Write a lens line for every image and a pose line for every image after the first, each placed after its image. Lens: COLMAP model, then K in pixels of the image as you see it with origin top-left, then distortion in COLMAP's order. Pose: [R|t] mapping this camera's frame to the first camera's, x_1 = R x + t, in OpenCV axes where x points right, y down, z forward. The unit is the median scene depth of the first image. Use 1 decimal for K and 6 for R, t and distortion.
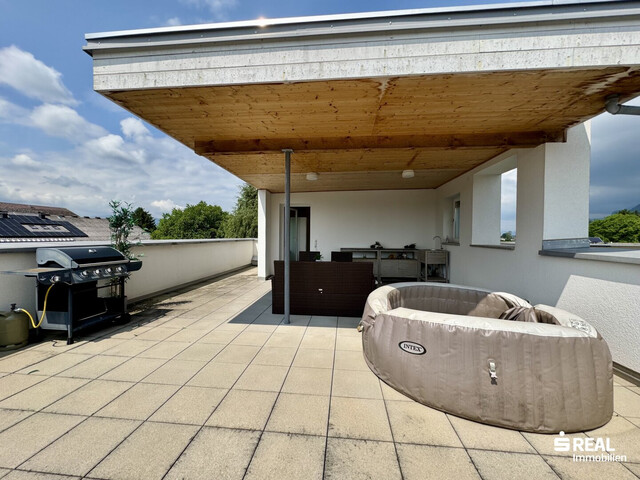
lens RADIAL K [[254.6, 0, 319.2], [0, 254.6, 239.9], [0, 0, 1]] dist [-0.003059, 0.000131]
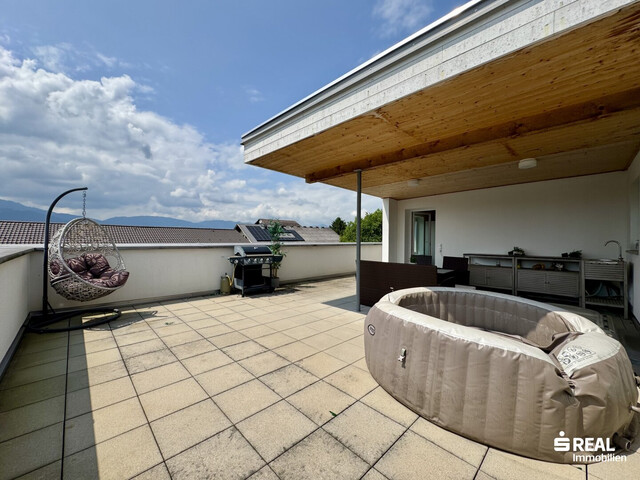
lens RADIAL K [[254.6, 0, 319.2], [0, 254.6, 239.9], [0, 0, 1]] dist [-0.003059, 0.000131]
pose [[0.765047, 0.001015, -0.643974, 0.573140], [-0.013018, 0.999819, -0.013890, 0.006185], [0.643843, 0.019009, 0.764922, -0.067679]]
